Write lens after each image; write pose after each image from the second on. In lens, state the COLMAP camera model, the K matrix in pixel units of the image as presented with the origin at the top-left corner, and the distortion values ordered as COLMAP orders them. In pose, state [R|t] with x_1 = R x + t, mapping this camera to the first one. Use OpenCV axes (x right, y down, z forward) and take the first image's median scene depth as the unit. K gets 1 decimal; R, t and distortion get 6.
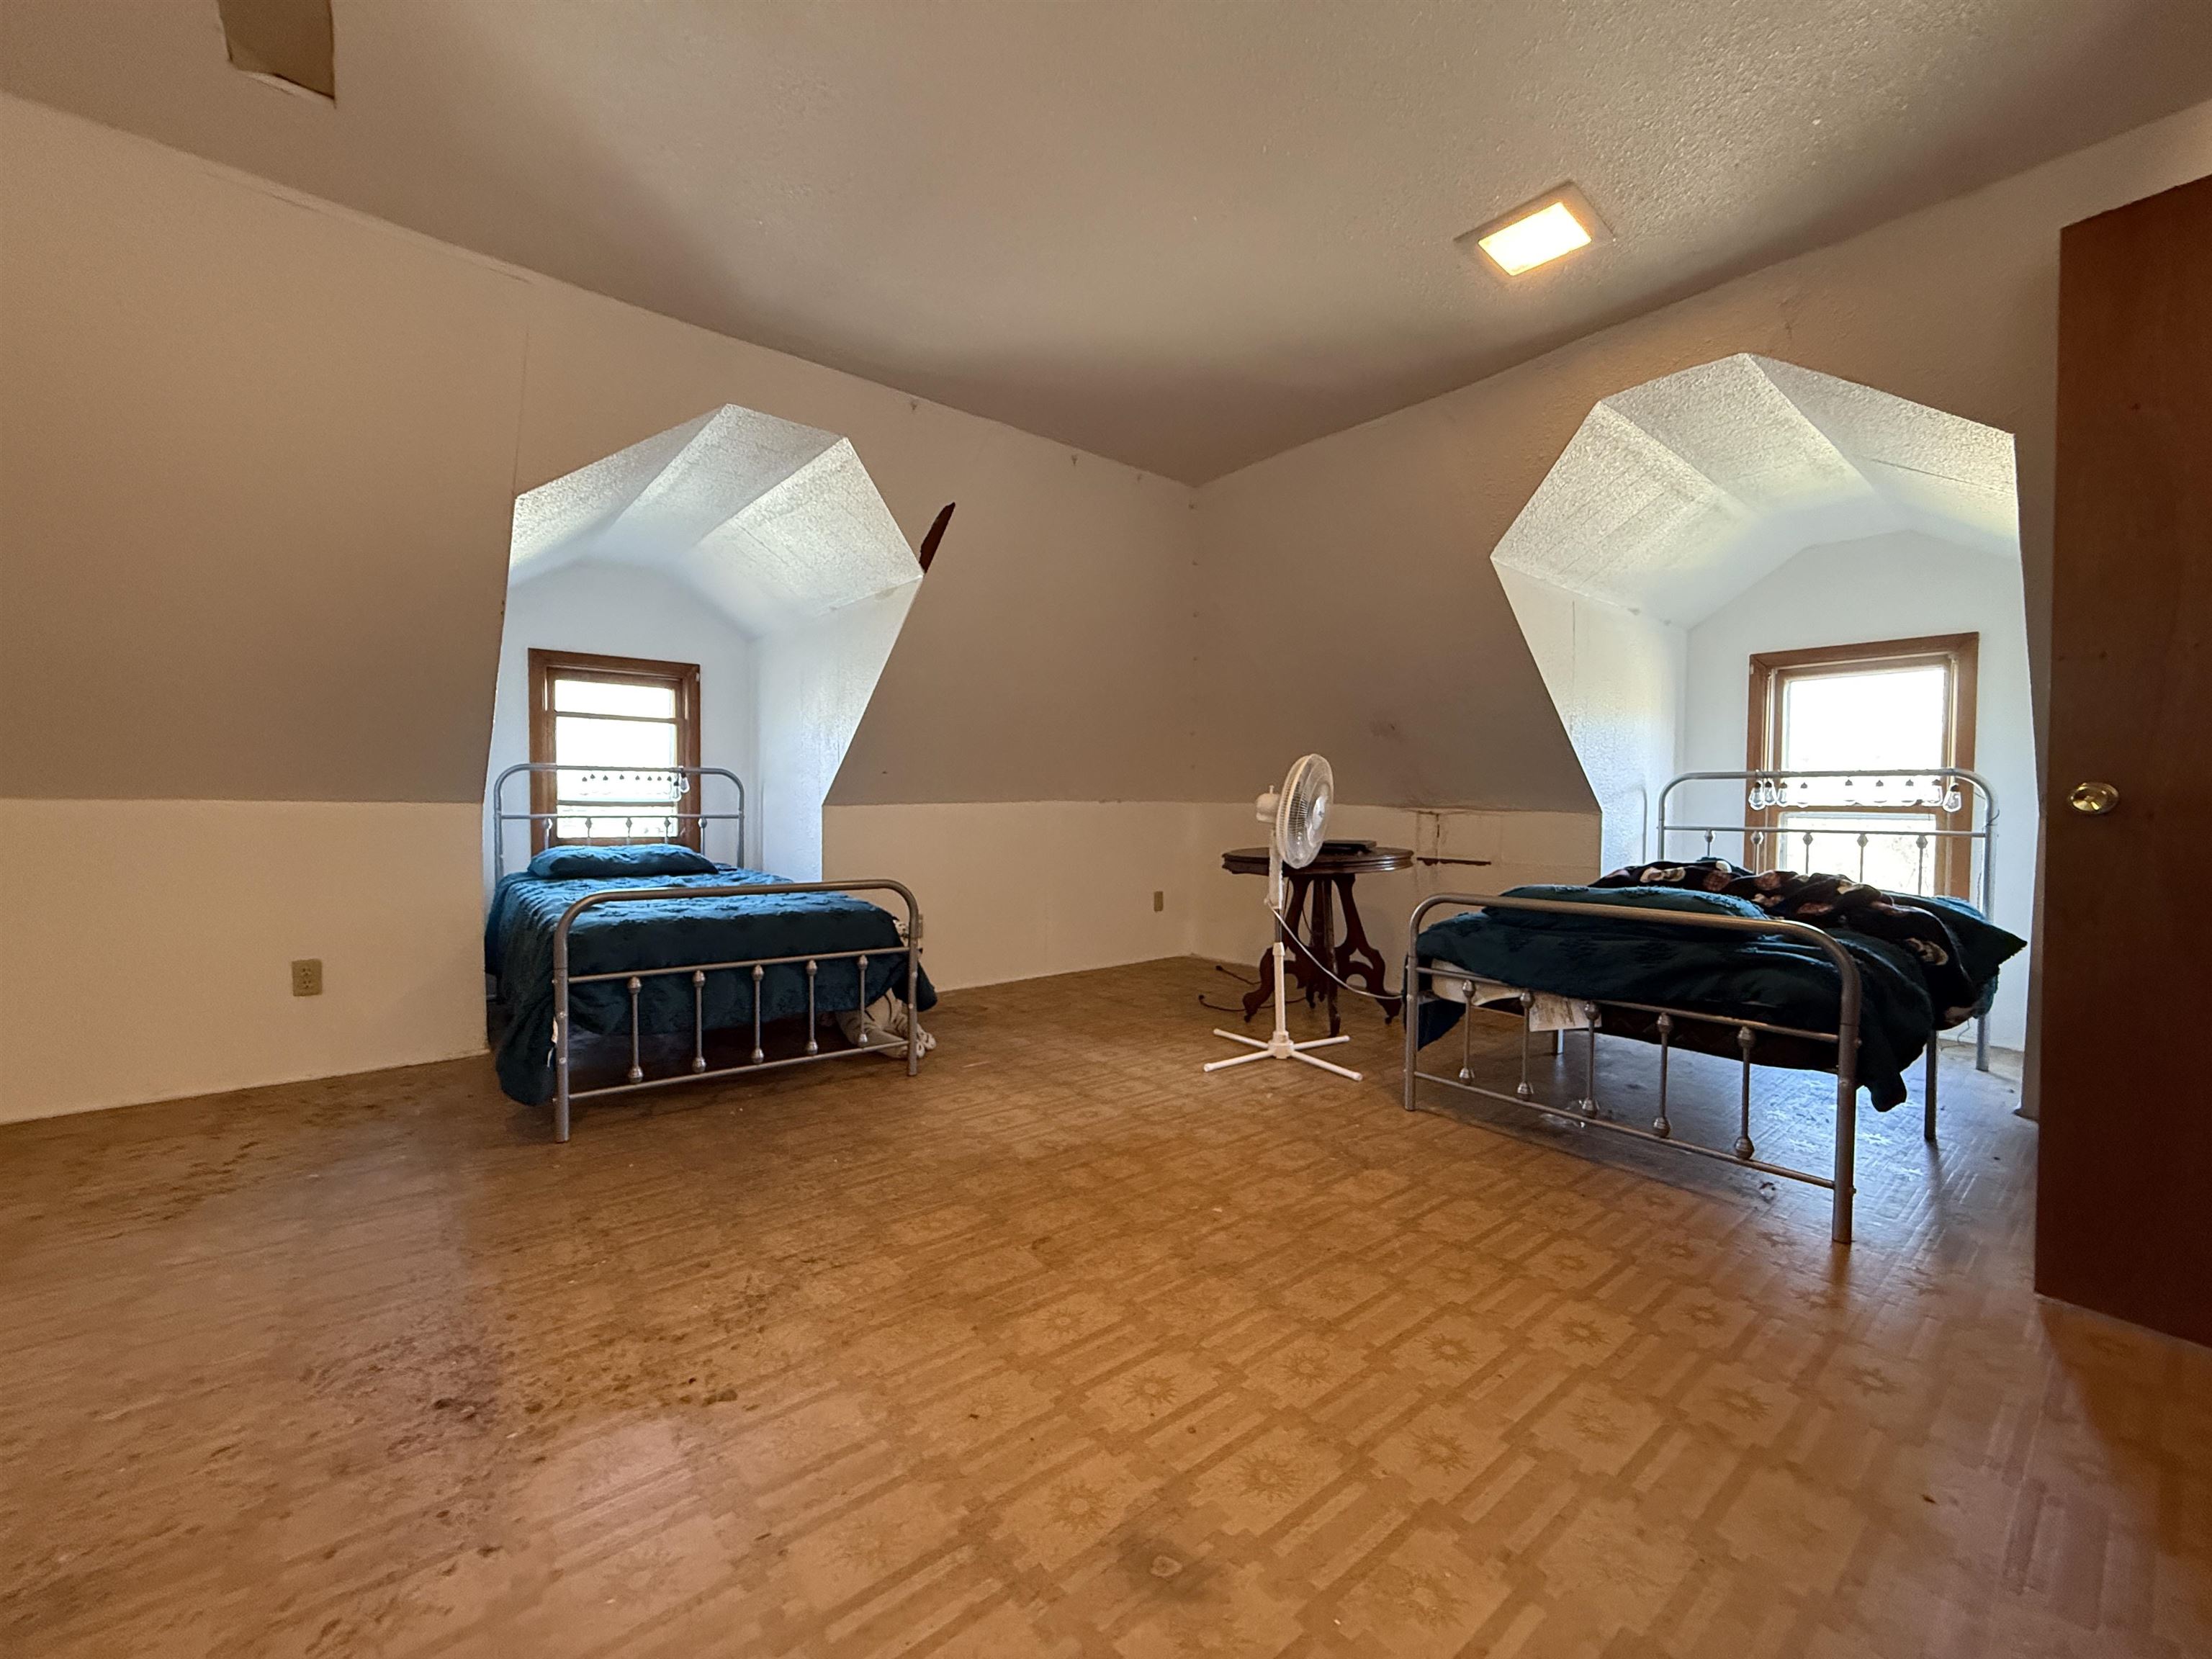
lens RADIAL K [[885.7, 0, 1106.0], [0, 885.7, 829.5], [0, 0, 1]] dist [0.002319, -0.000188]
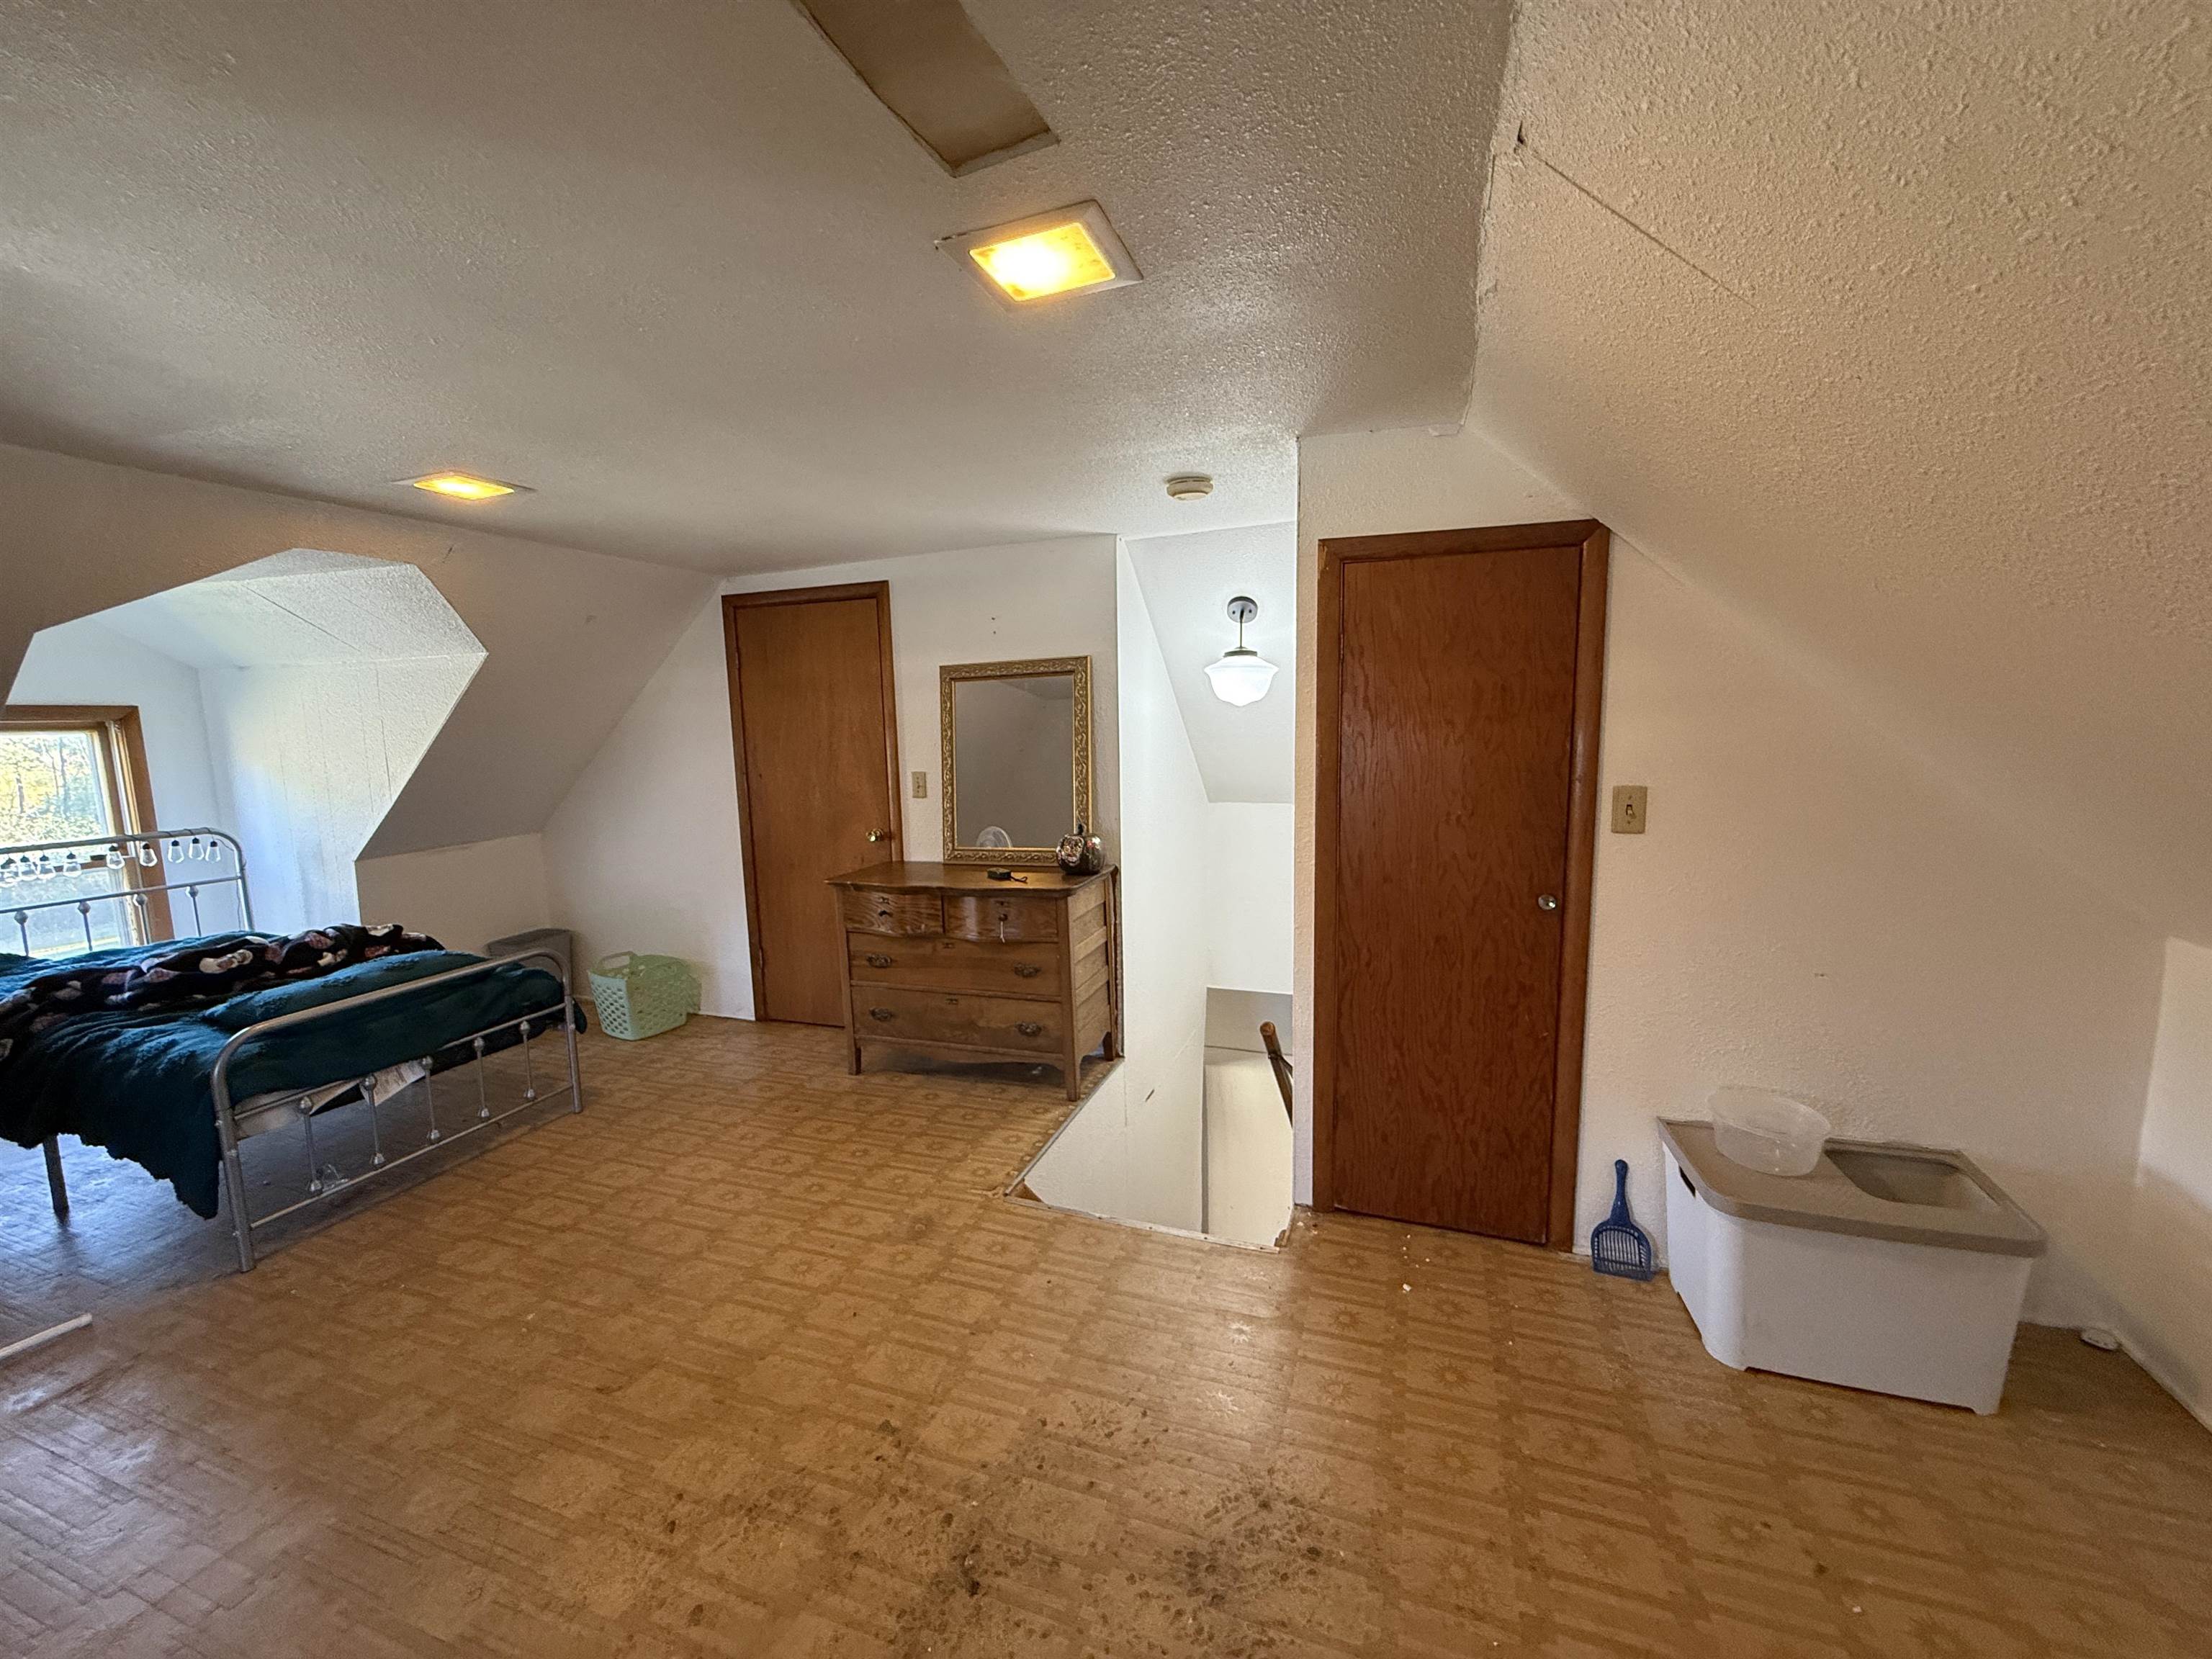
lens RADIAL K [[871.7, 0, 1106.0], [0, 871.7, 829.5], [0, 0, 1]] dist [0.000578, 0.000016]
pose [[-0.519098, -0.105631, 0.848163, -0.936569], [0.039247, 0.988341, 0.147109, -0.258822], [-0.853813, 0.109651, -0.508900, 0.735562]]
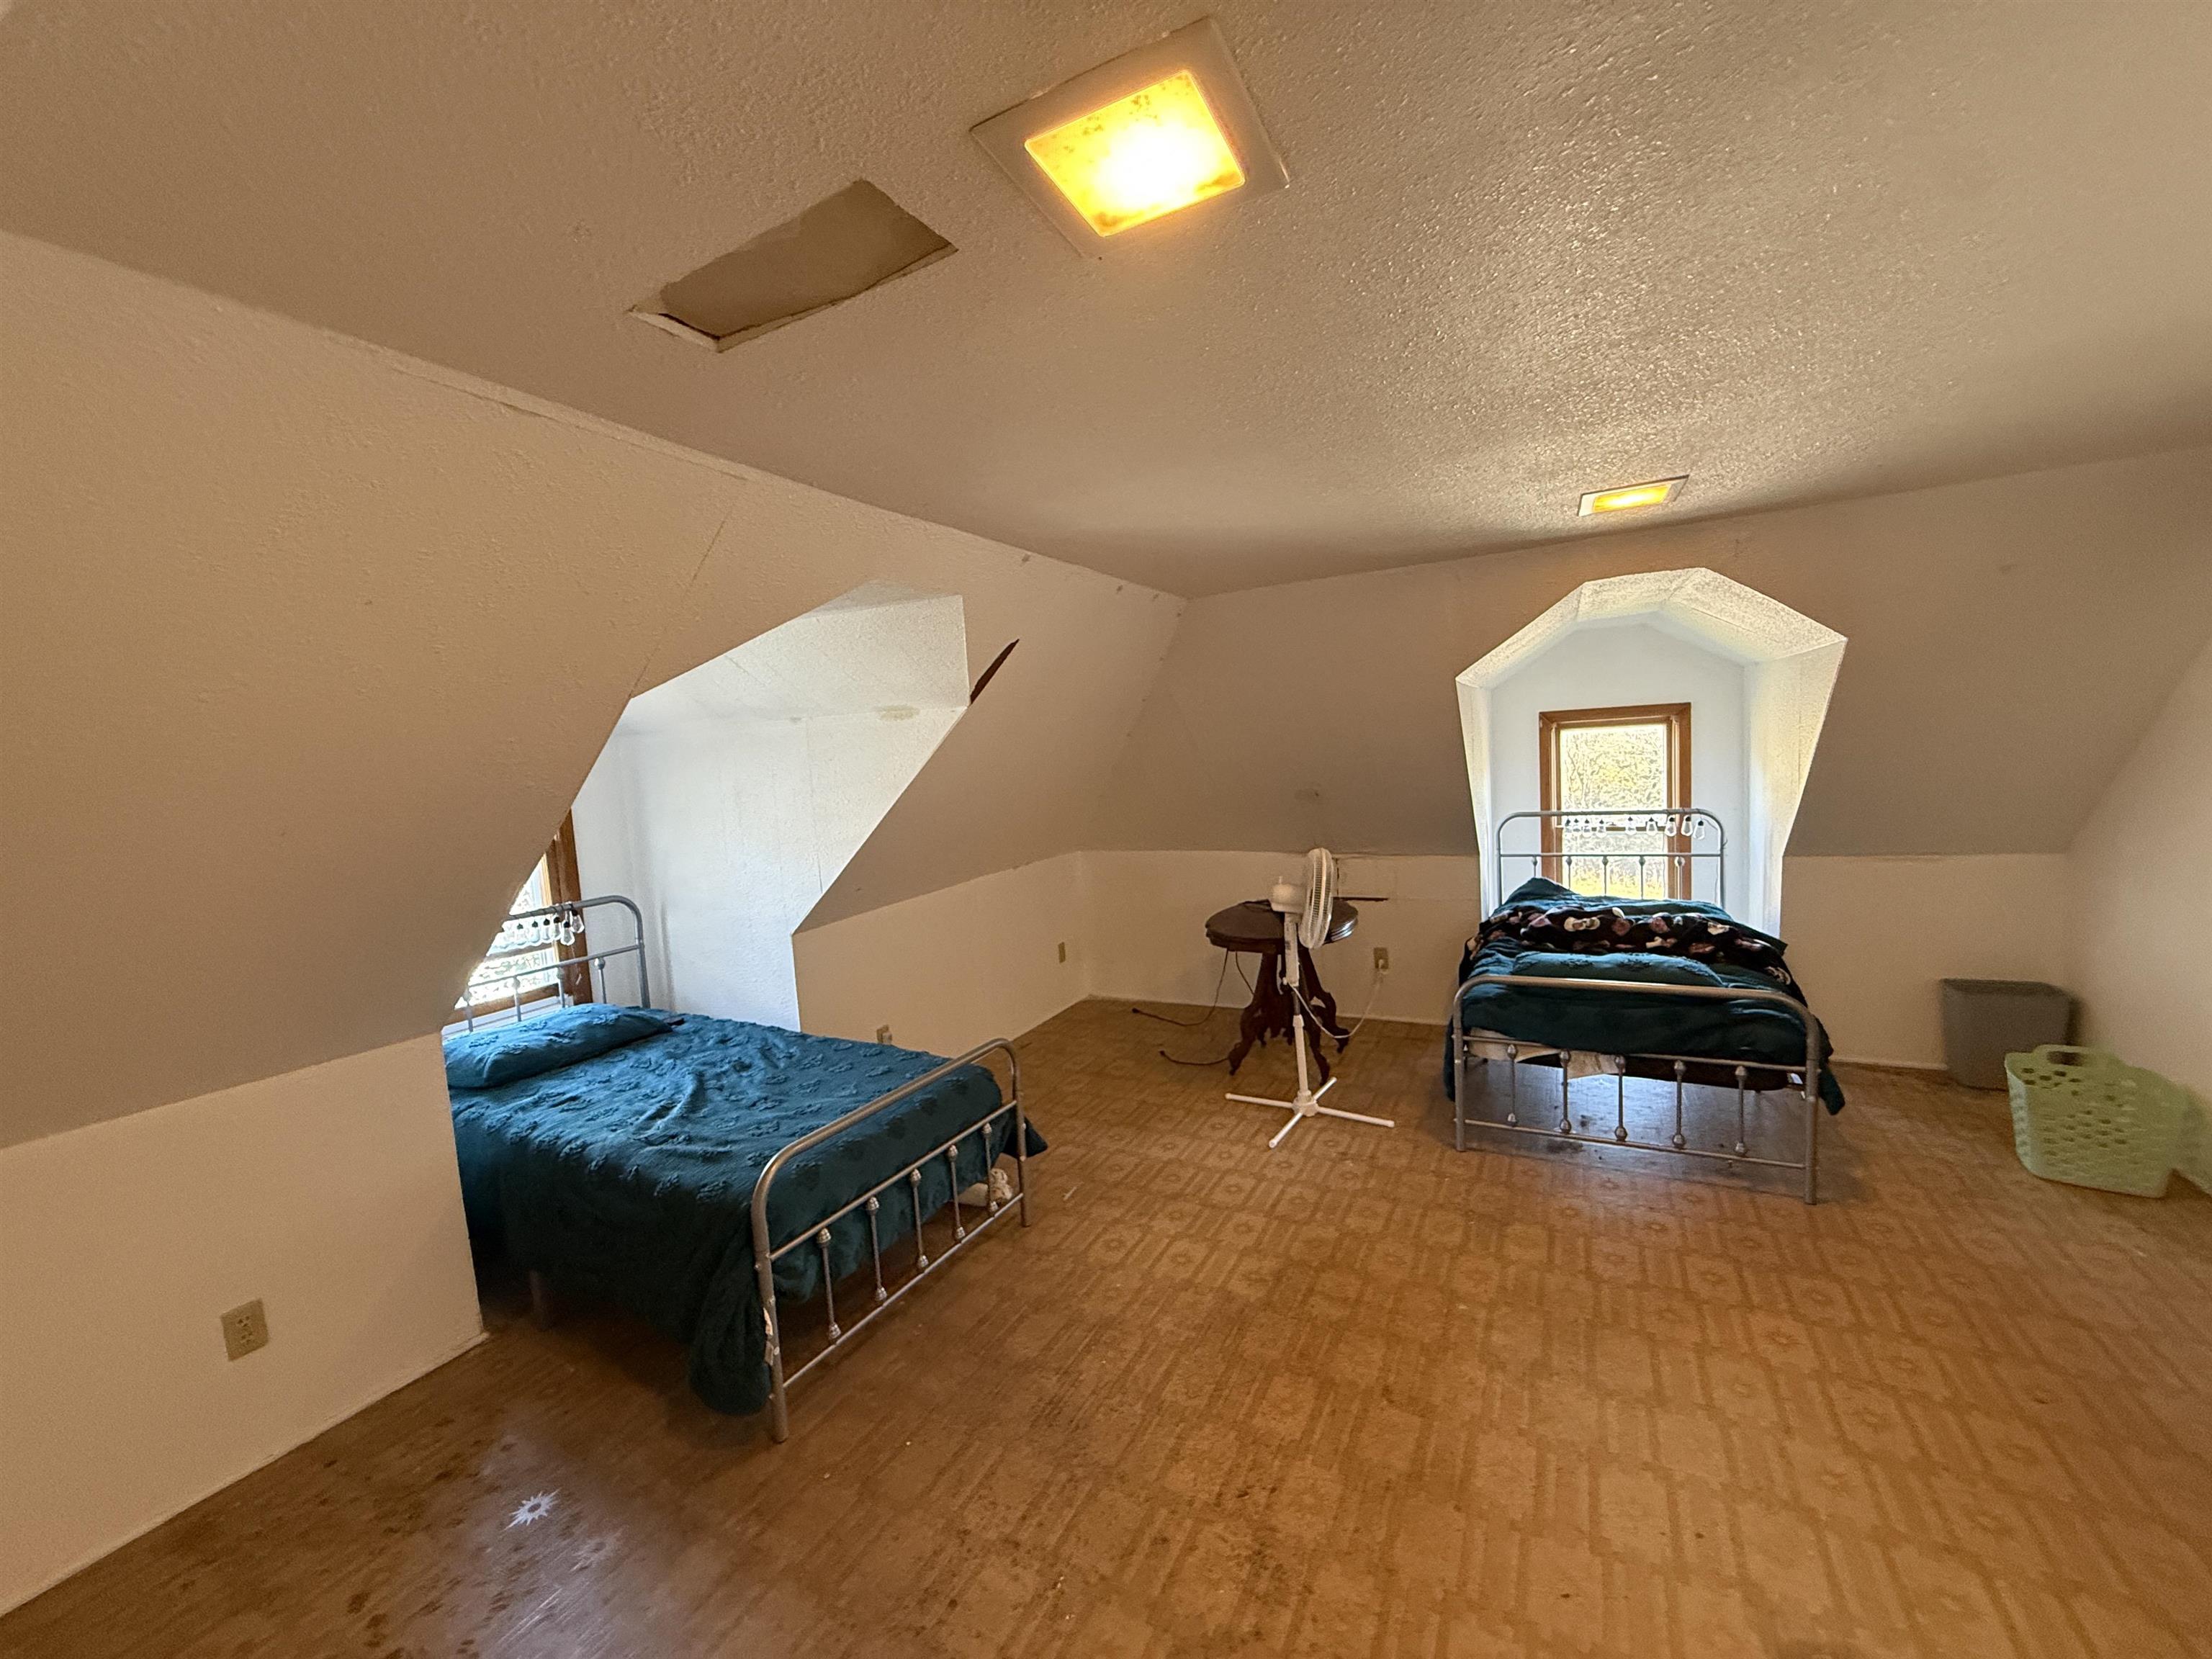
lens RADIAL K [[885.7, 0, 1106.0], [0, 885.7, 829.5], [0, 0, 1]] dist [0.002319, -0.000188]
pose [[0.918247, -0.101994, 0.382647, -0.593210], [0.081424, 0.994245, 0.069620, -0.278950], [-0.387546, -0.032772, 0.921268, 0.092535]]
